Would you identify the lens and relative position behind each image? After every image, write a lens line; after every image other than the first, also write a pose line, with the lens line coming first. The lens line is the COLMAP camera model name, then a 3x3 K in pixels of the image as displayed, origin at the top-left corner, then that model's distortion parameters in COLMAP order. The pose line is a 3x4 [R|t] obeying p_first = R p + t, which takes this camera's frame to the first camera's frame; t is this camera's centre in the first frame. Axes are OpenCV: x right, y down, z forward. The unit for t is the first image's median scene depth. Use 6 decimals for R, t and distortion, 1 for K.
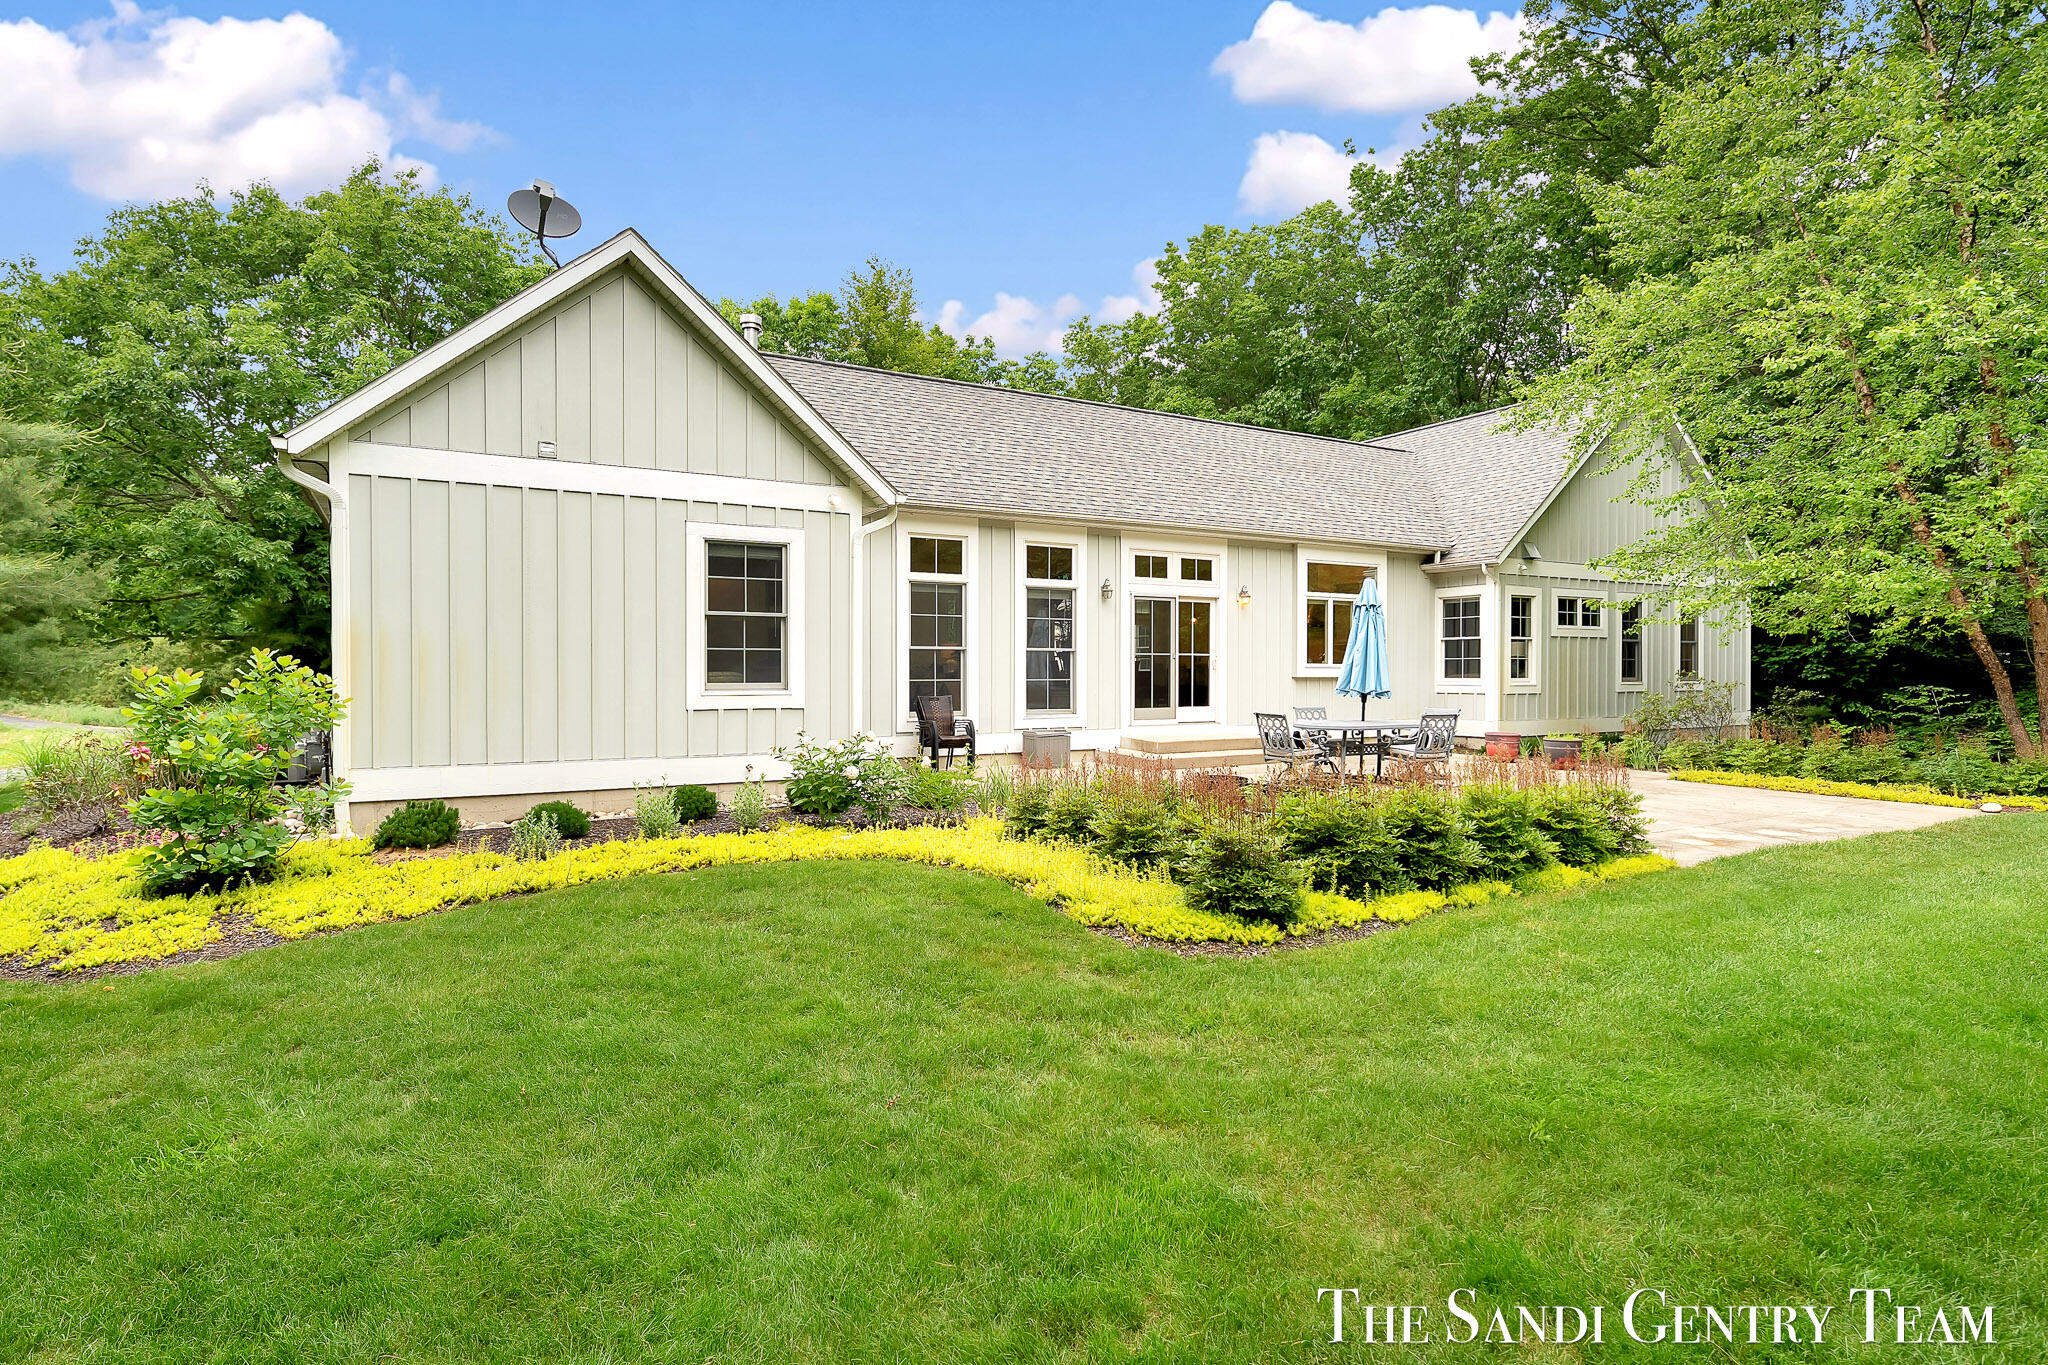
lens RADIAL K [[1059.8, 0, 1041.0], [0, 1059.8, 681.9], [0, 0, 1]] dist [0.004592, 0.000303]
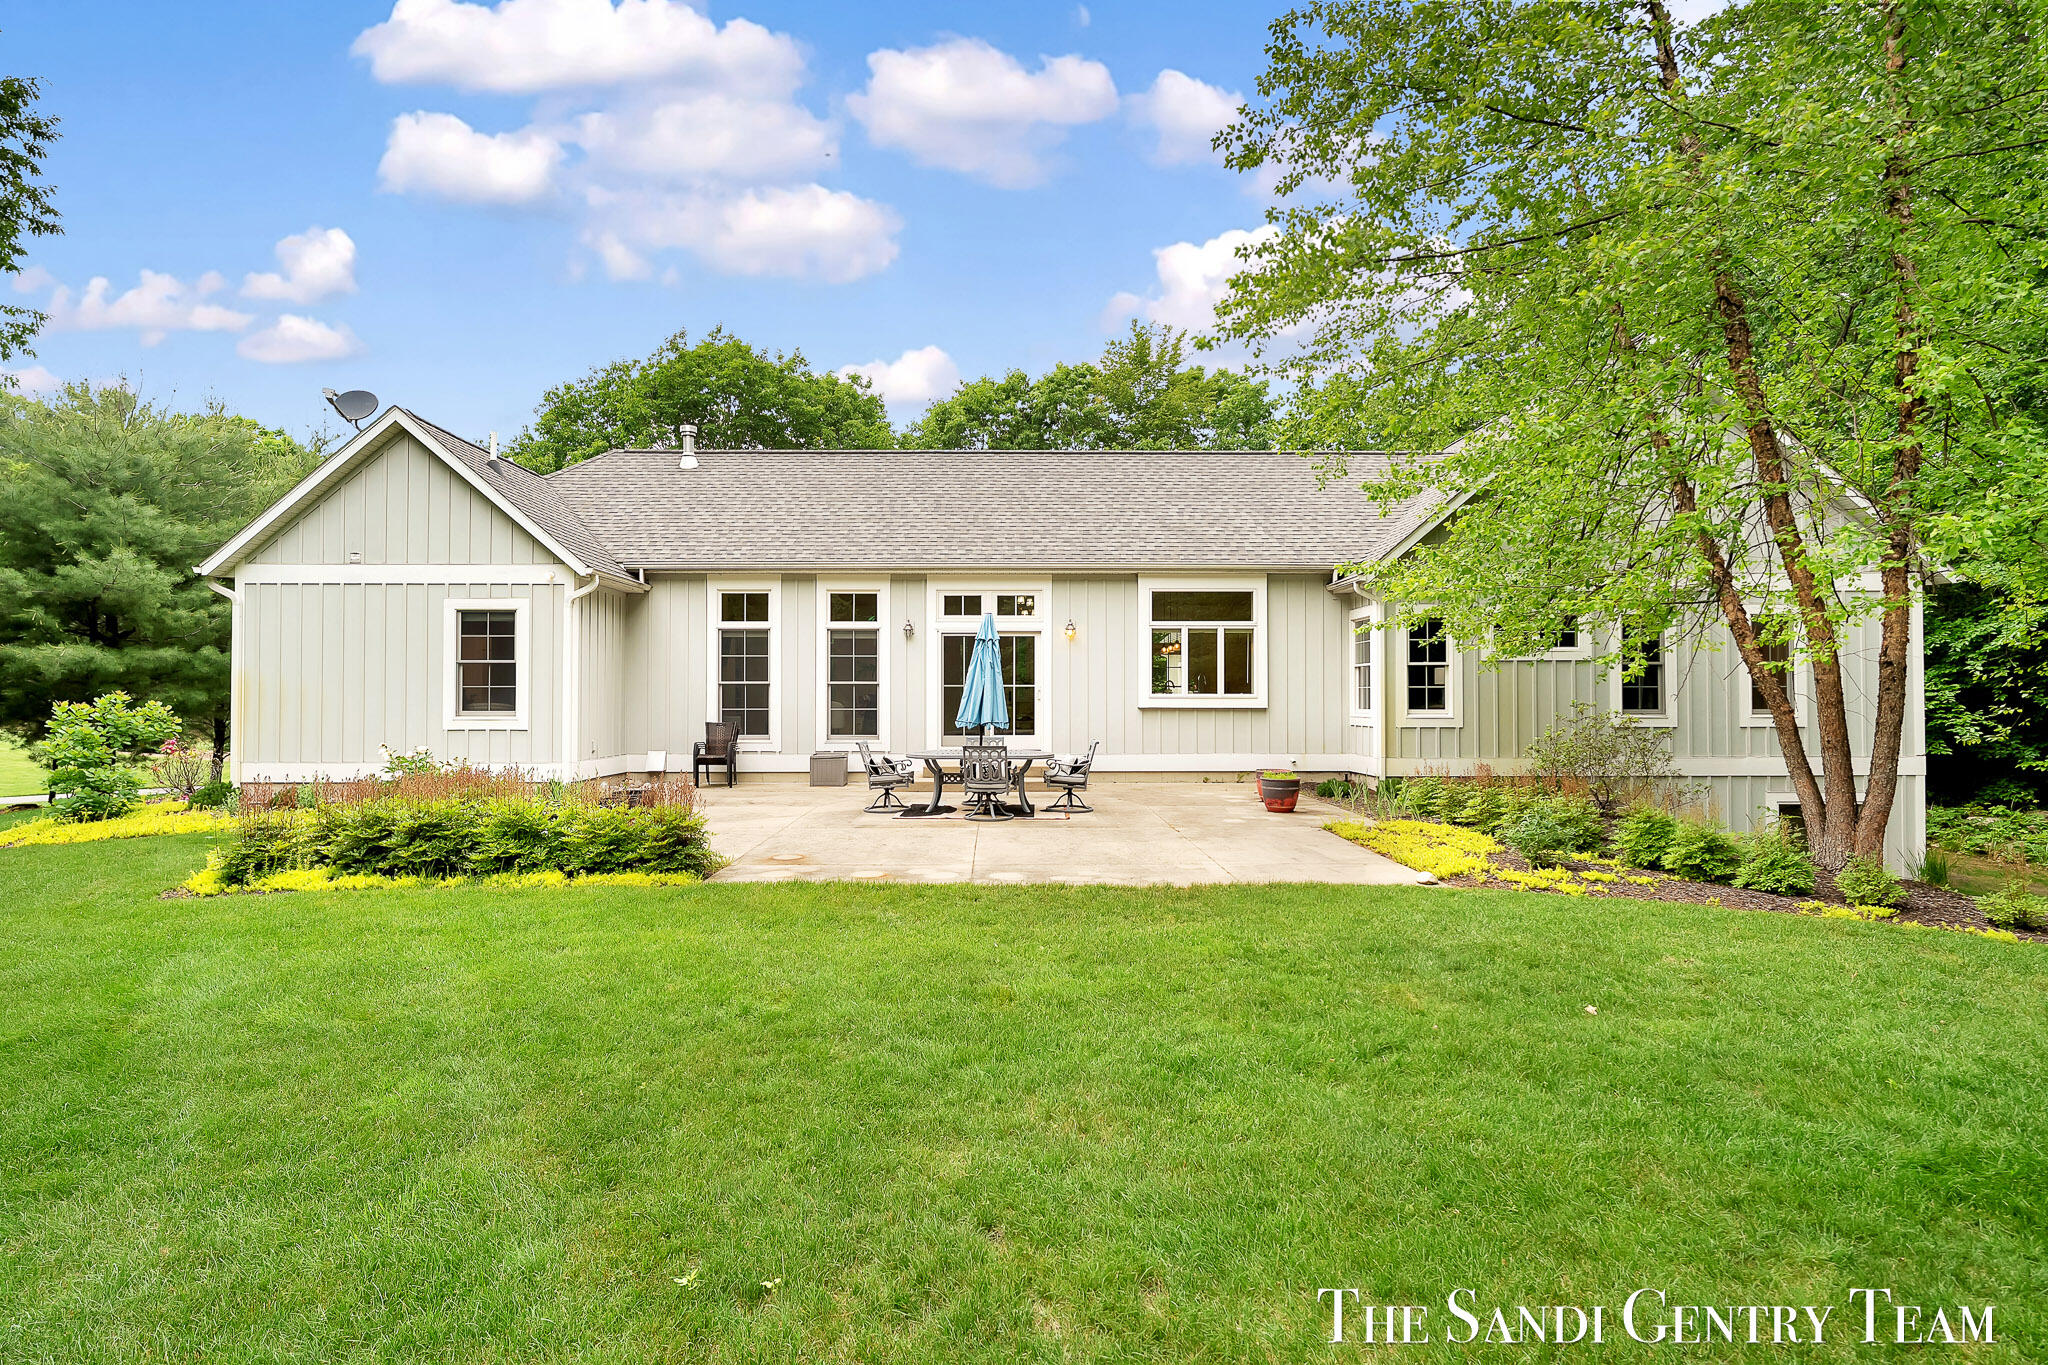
lens RADIAL K [[1001.8, 0, 1009.3], [0, 1001.8, 685.1], [0, 0, 1]] dist [-0.005244, 0.000193]
pose [[0.871153, -0.008003, -0.490947, 0.676645], [-0.003556, 0.999738, -0.022608, -0.004233], [0.490999, 0.021441, 0.870896, 0.138570]]
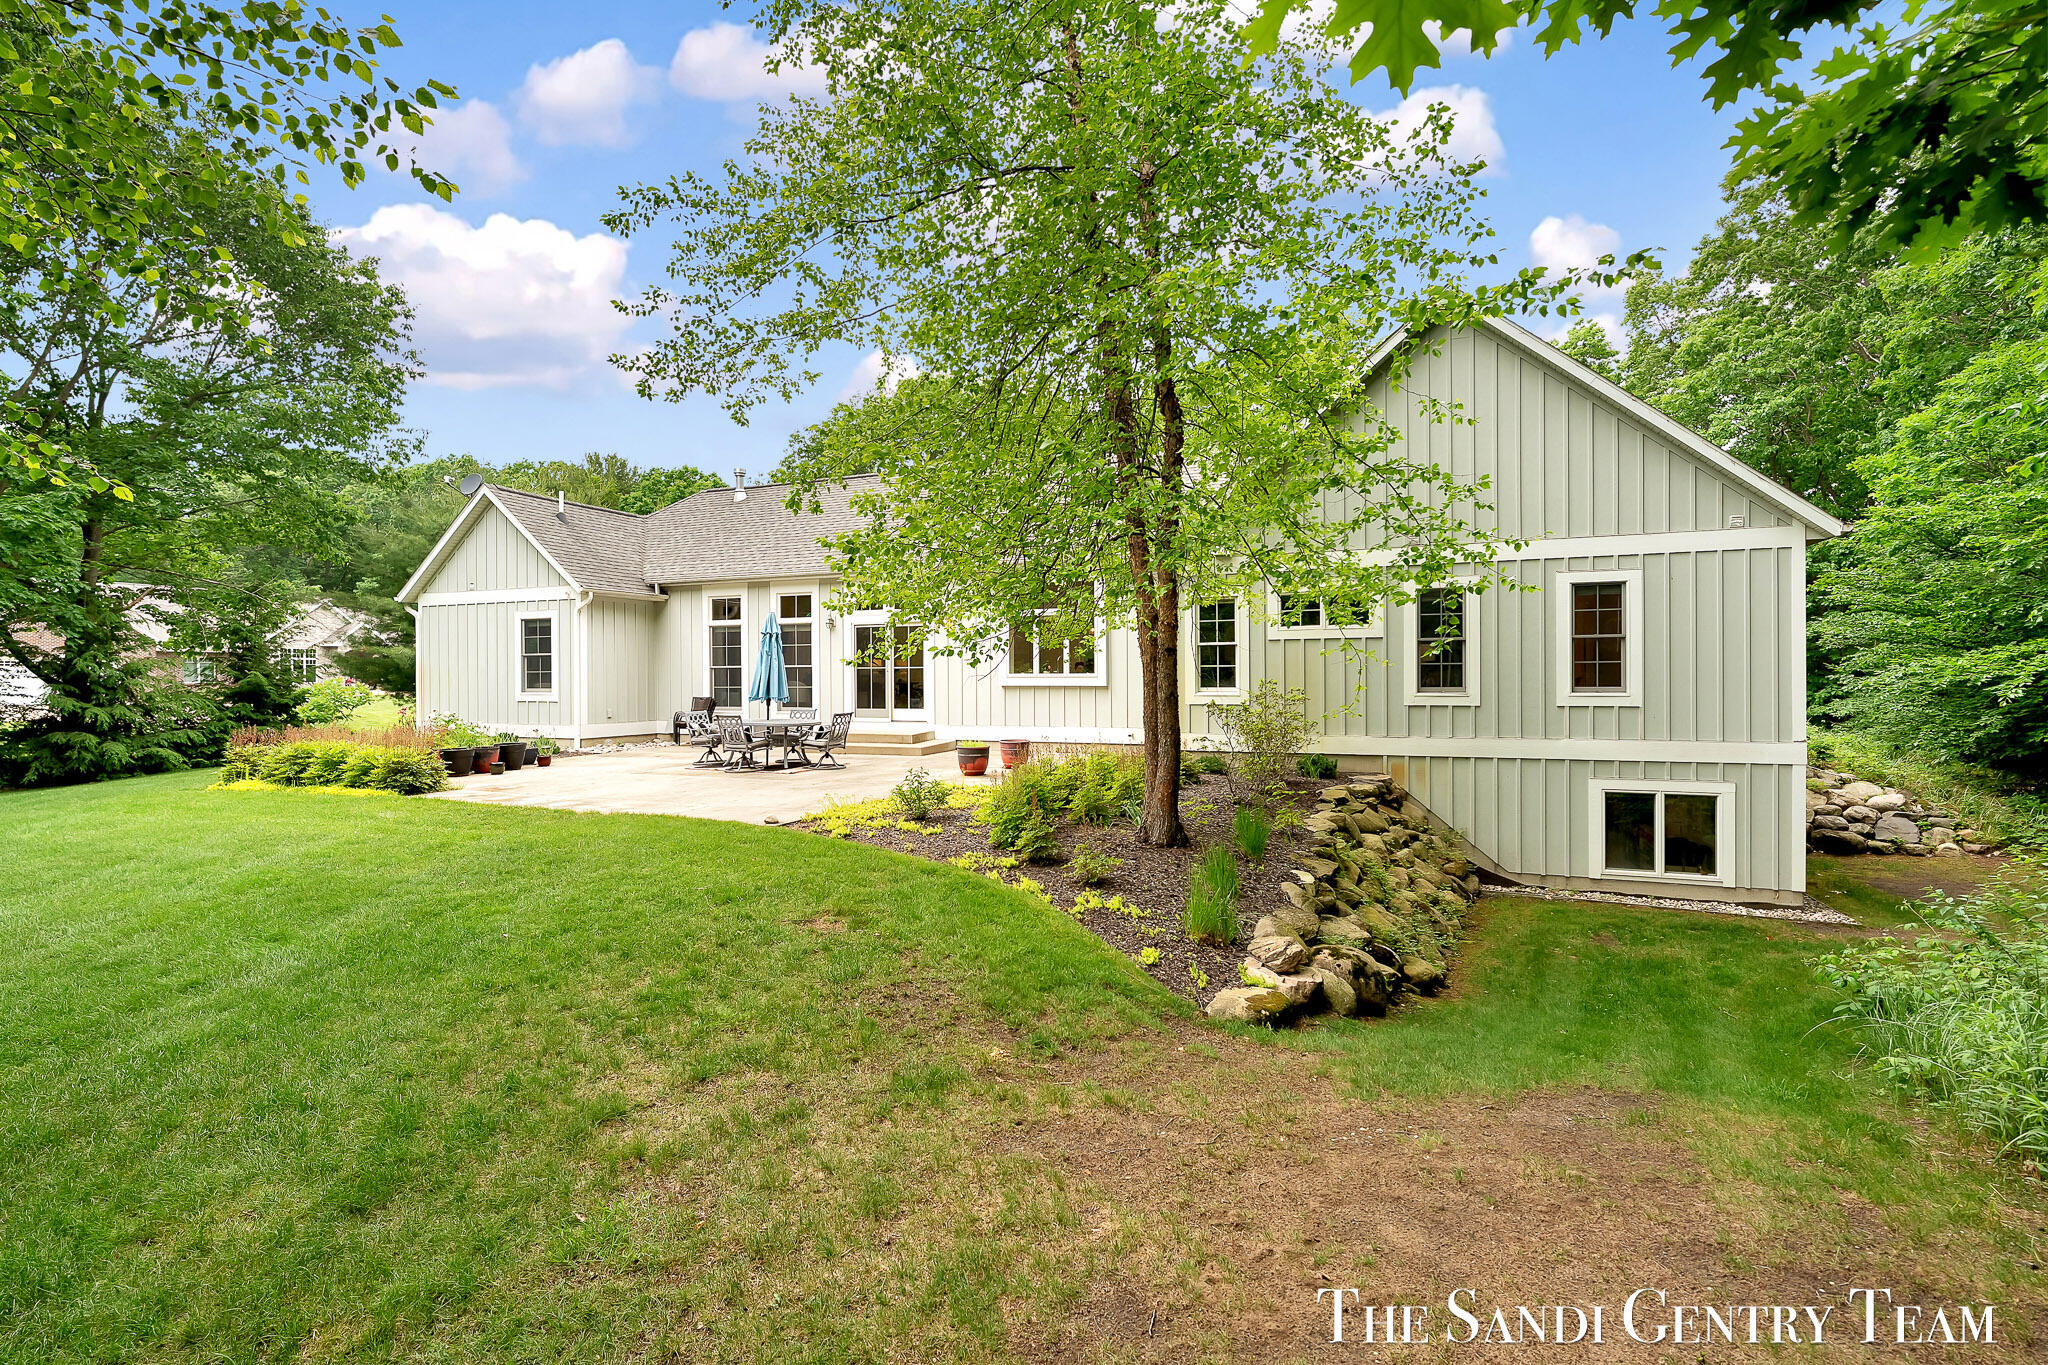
lens RADIAL K [[1001.8, 0, 1026.4], [0, 1001.8, 684.2], [0, 0, 1]] dist [-0.005244, 0.000193]
pose [[0.591333, -0.003043, -0.806422, 1.275192], [-0.004915, 0.999961, -0.007377, 0.001850], [0.806413, 0.008326, 0.591294, 0.441537]]
